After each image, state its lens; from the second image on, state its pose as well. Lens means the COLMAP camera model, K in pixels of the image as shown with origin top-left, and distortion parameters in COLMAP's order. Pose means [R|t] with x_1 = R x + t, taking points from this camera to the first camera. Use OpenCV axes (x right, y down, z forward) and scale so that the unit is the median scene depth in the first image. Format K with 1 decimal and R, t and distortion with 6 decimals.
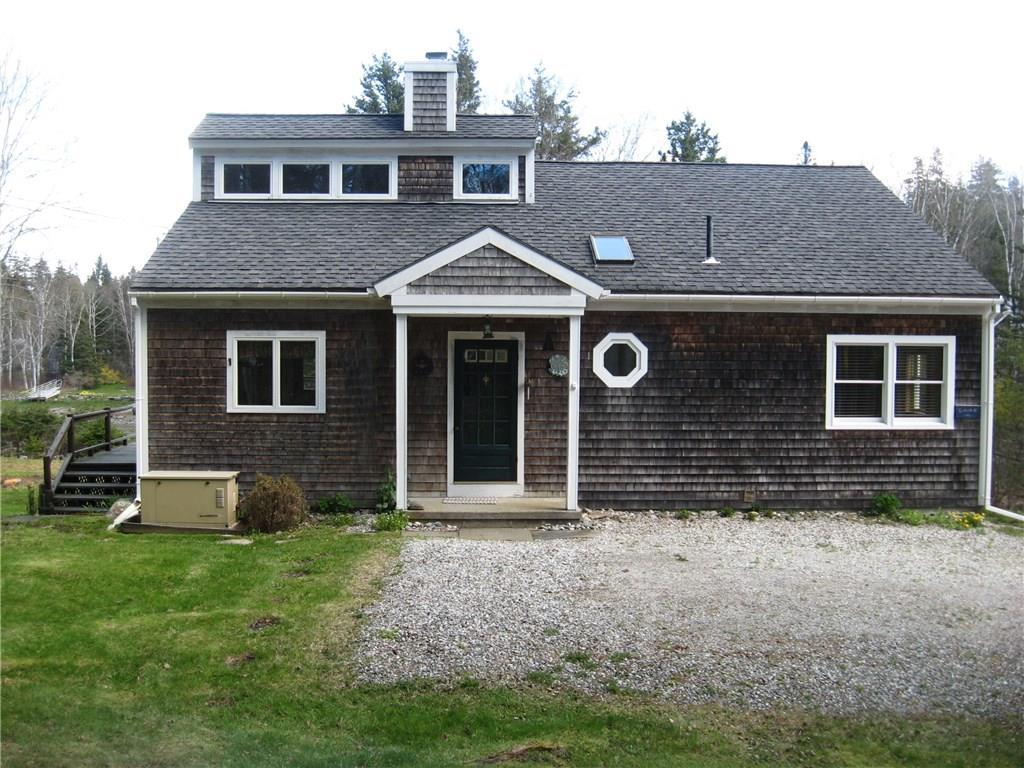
lens RADIAL K [[1066.0, 0, 512.0], [0, 1066.0, 384.0], [0, 0, 1]] dist [-0.127655, 0.021743]
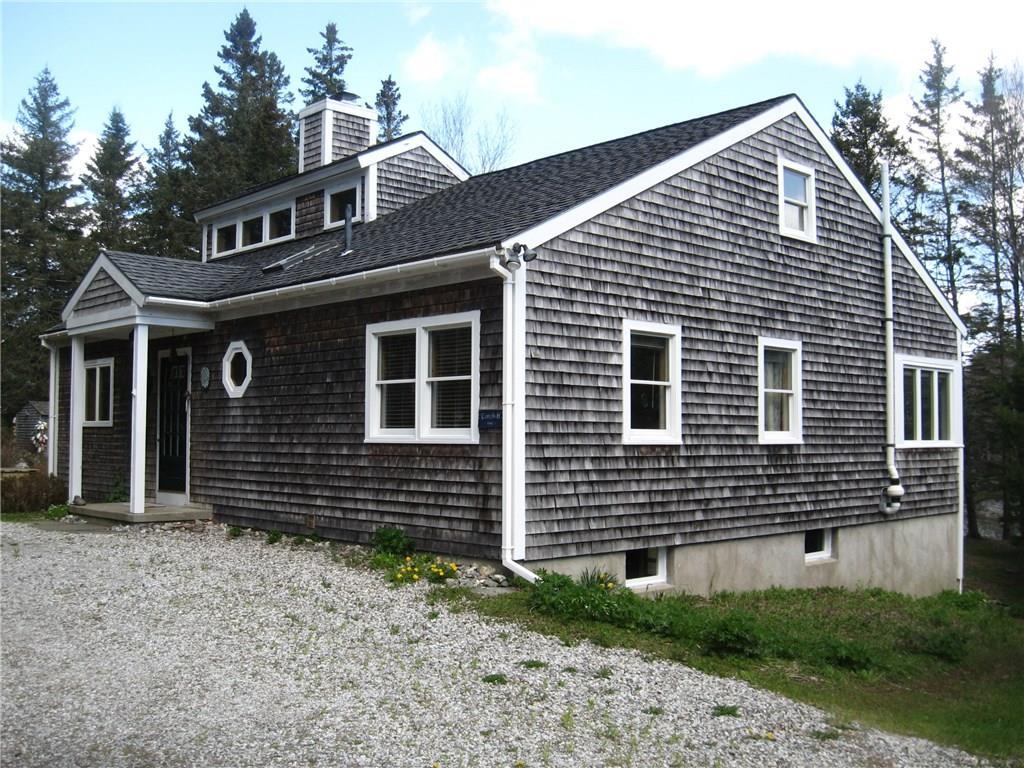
lens RADIAL K [[1066.0, 0, 512.0], [0, 1066.0, 384.0], [0, 0, 1]] dist [-0.127655, 0.021743]
pose [[0.670826, -0.040864, -0.740488, 0.964485], [-0.024872, 0.996679, -0.077534, 0.058153], [0.741197, 0.070429, 0.667582, 0.542311]]
